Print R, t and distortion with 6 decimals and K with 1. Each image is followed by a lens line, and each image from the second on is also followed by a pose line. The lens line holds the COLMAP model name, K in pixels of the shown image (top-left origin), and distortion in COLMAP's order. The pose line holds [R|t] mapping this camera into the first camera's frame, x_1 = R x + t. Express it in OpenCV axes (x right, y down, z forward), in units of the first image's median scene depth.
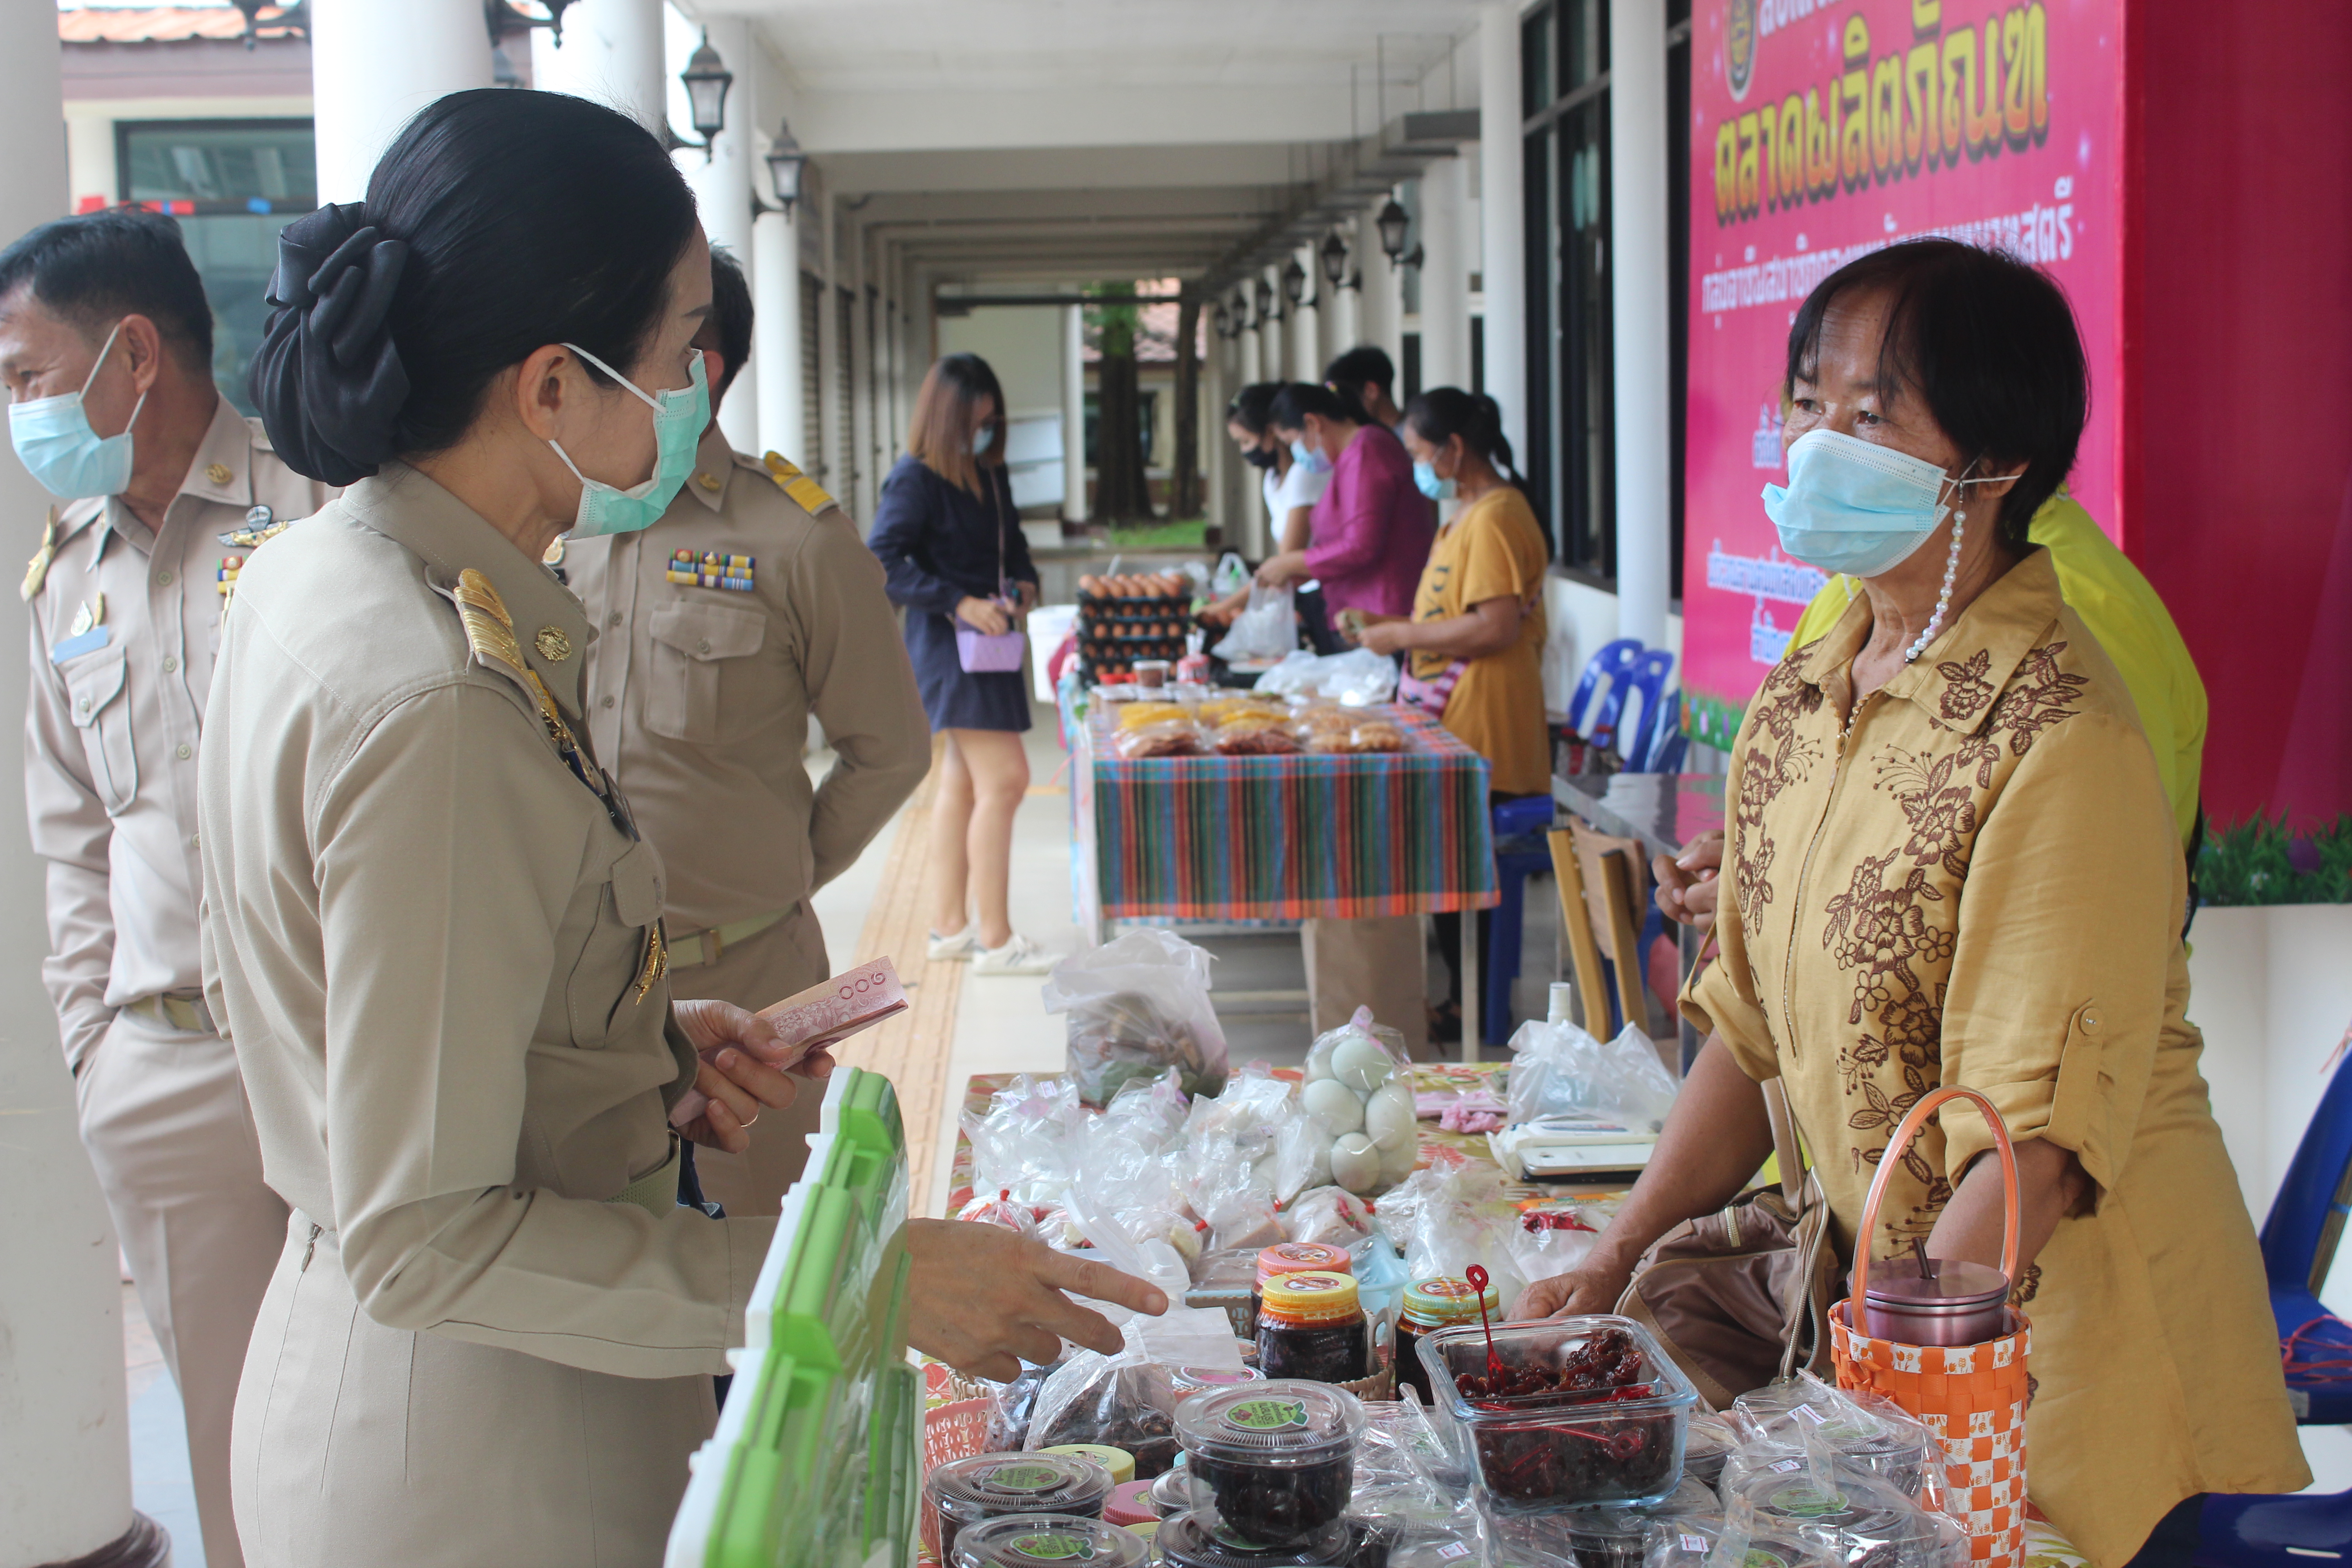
lens RADIAL K [[3597.5, 0, 1176.0], [0, 3597.5, 784.0], [0, 0, 1]] dist [0.026681, -0.027271]
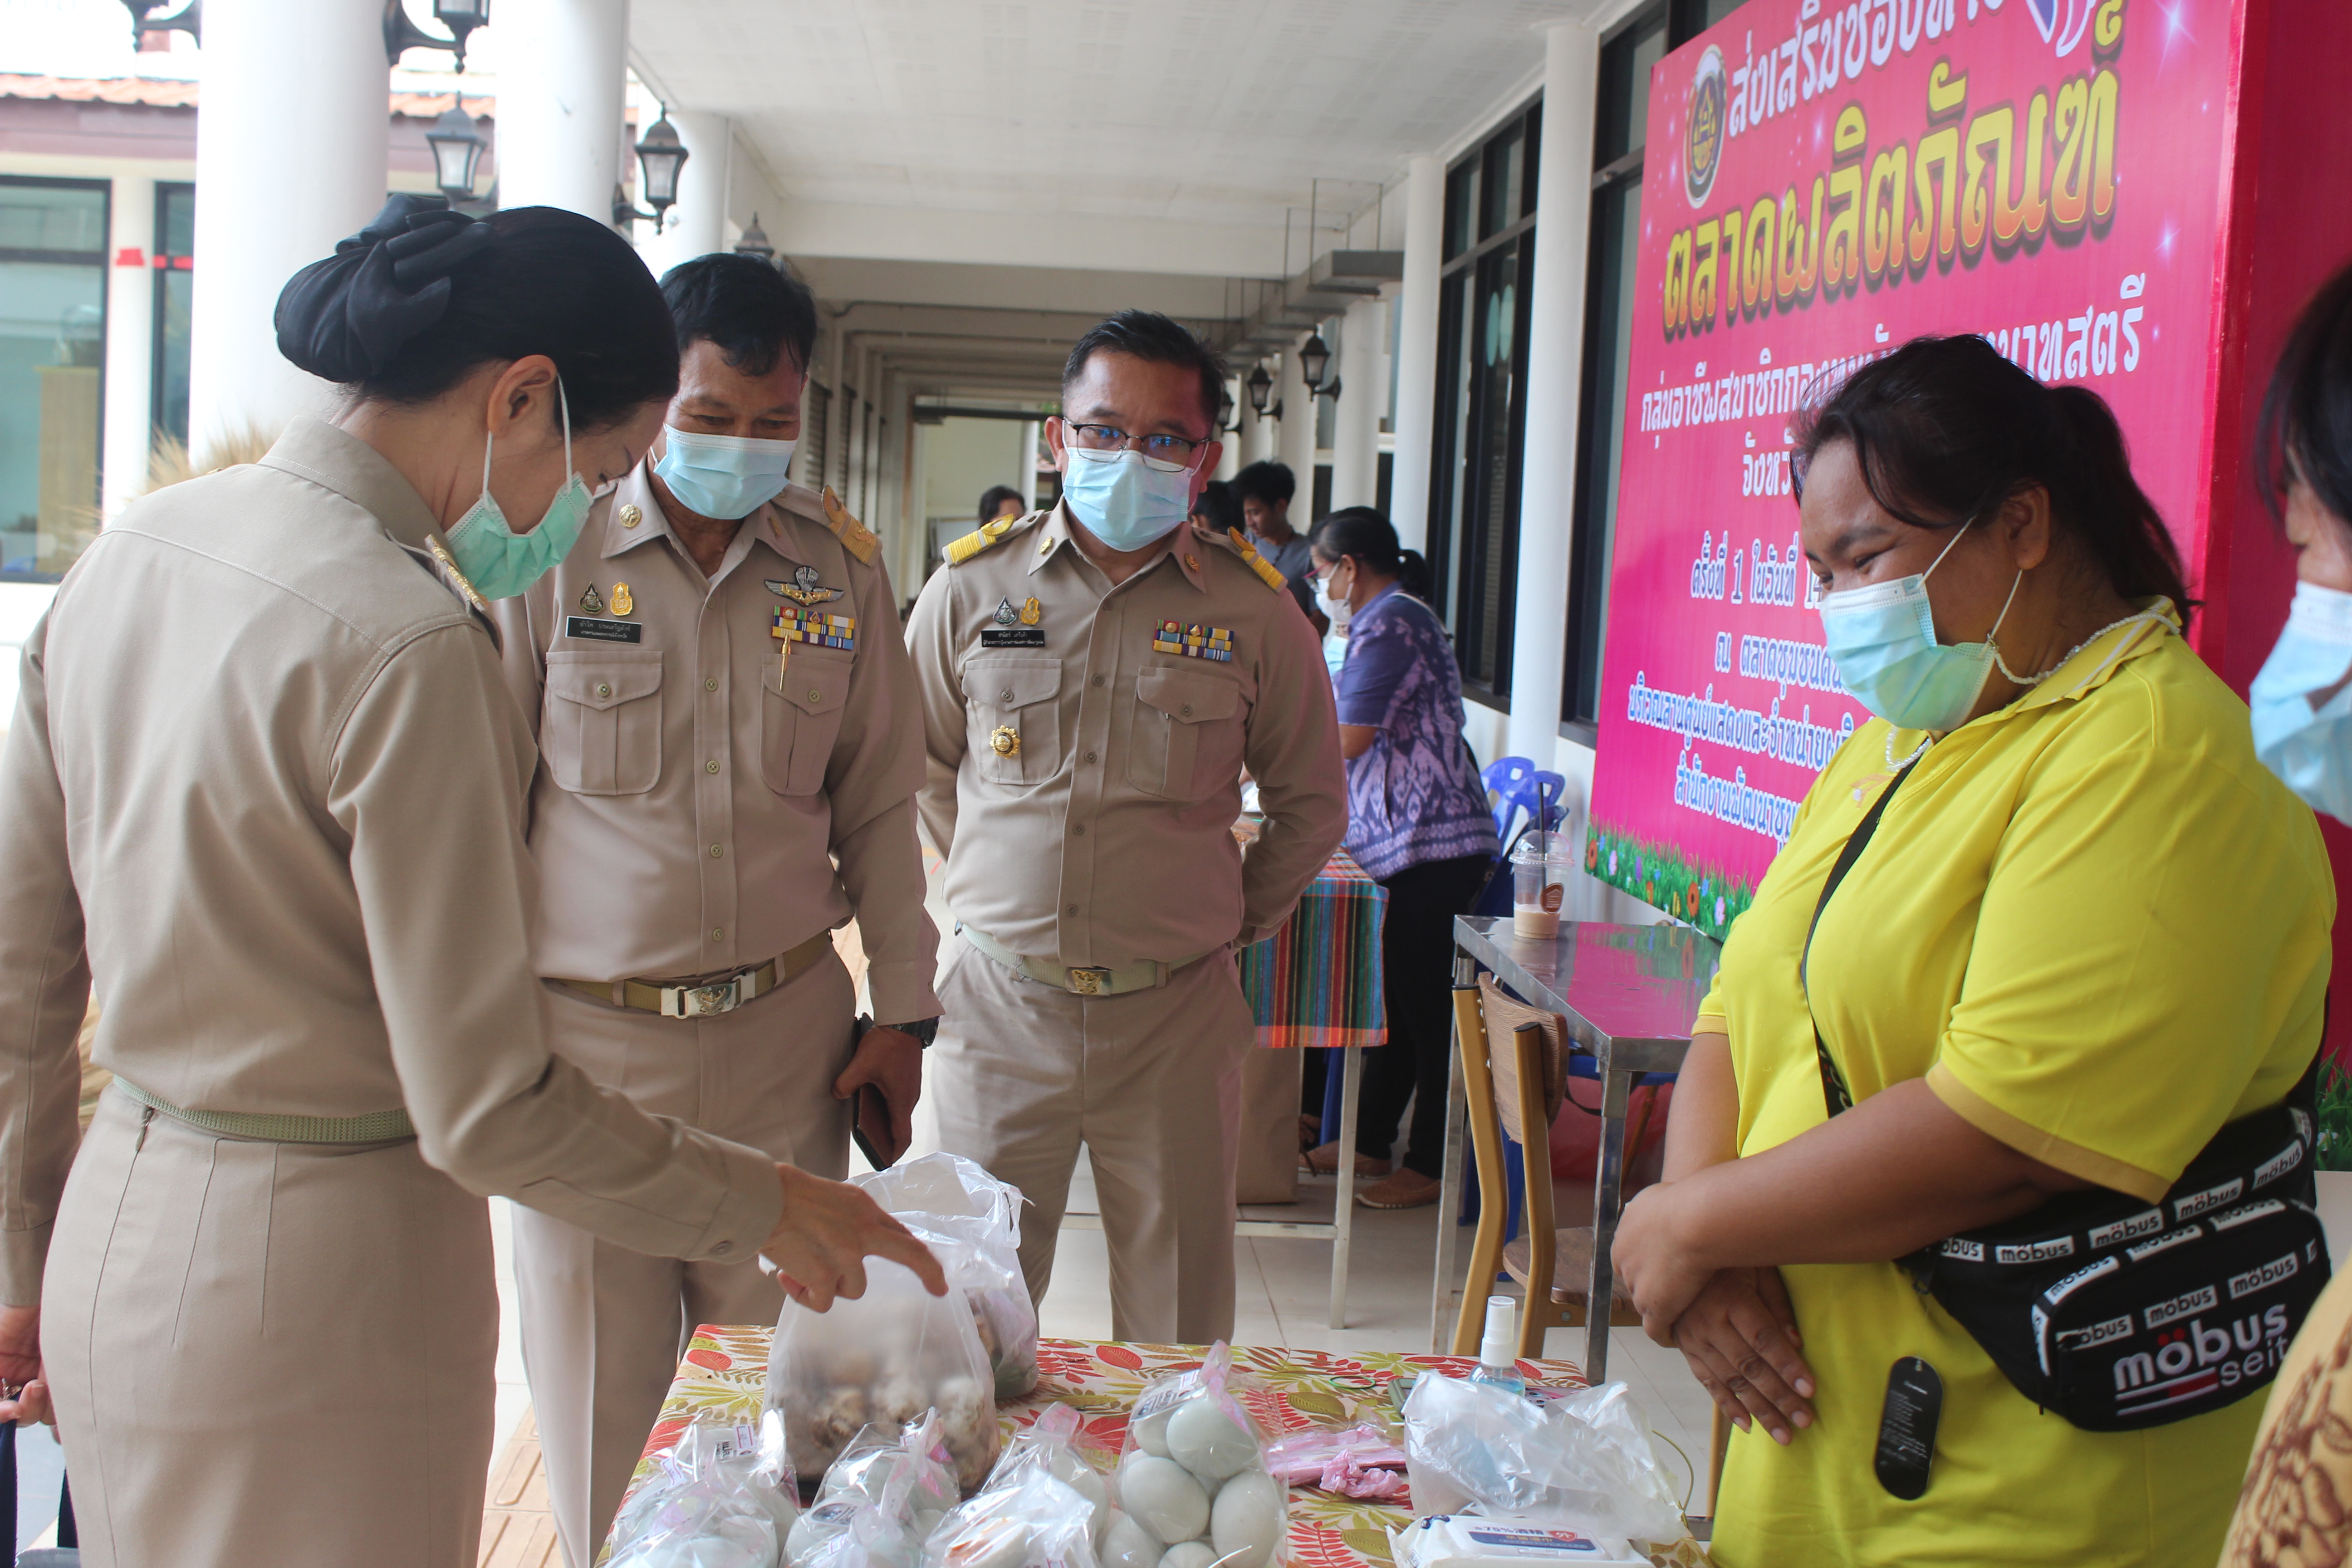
lens RADIAL K [[3046.0, 0, 1176.0], [0, 3046.0, 784.0], [0, 0, 1]] dist [-0.008490, -0.020839]
pose [[0.997355, 0.068304, 0.024836, 0.010622], [-0.067853, 0.997522, -0.018601, -0.015014], [-0.026045, 0.016866, 0.999518, 0.201707]]
